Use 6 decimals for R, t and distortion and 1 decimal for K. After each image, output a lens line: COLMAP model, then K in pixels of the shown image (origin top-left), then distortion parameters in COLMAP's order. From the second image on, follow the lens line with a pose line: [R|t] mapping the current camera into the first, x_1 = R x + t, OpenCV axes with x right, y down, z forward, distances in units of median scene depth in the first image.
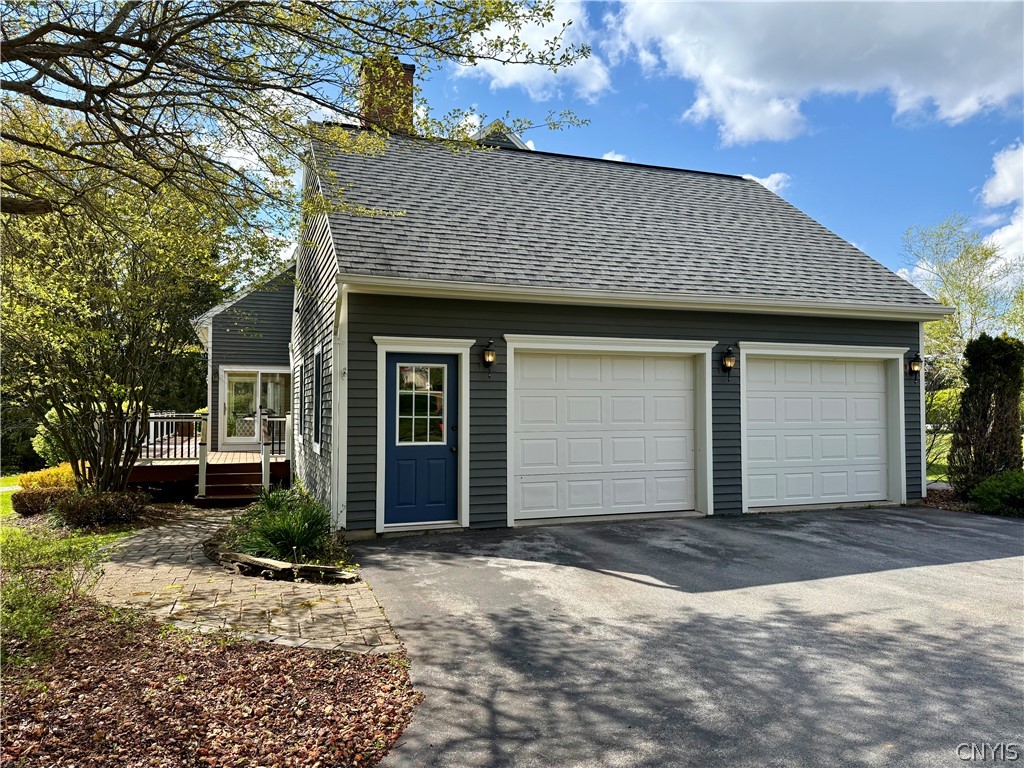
lens RADIAL K [[713.7, 0, 512.0], [0, 713.7, 384.0], [0, 0, 1]] dist [0.136364, -0.158015]
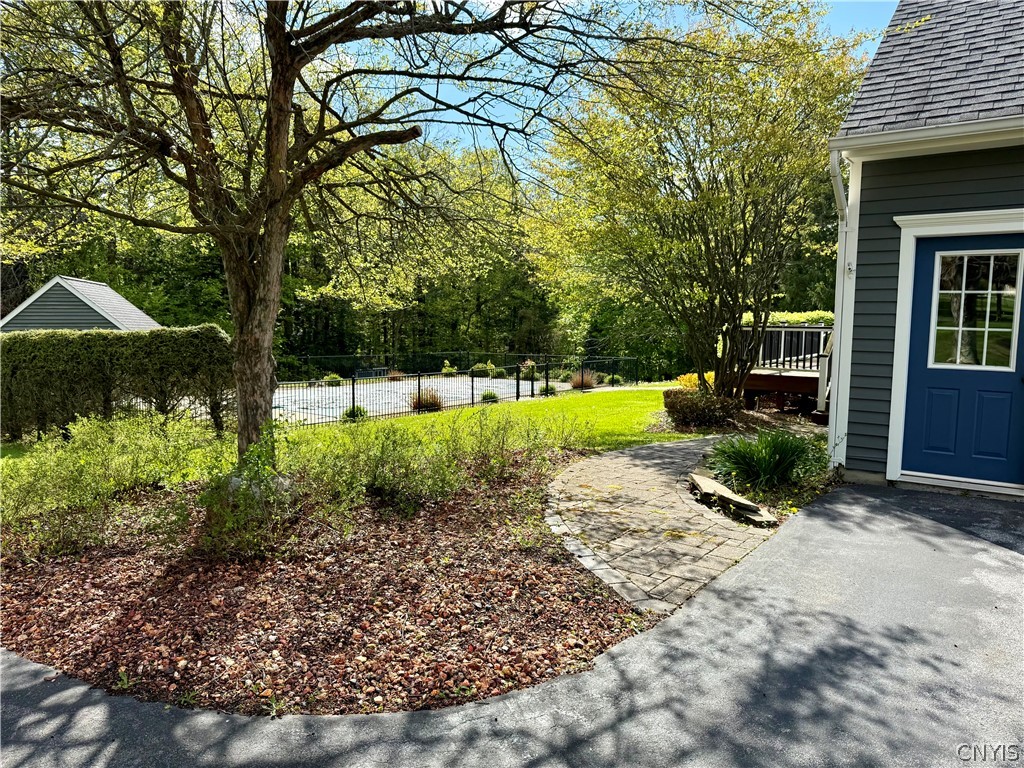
lens RADIAL K [[713.7, 0, 512.0], [0, 713.7, 384.0], [0, 0, 1]] dist [0.136364, -0.158015]
pose [[0.540718, 0.076116, -0.837753, 0.380261], [0.027031, 0.993811, 0.107741, 0.018456], [0.840769, -0.080903, 0.535315, 0.408769]]
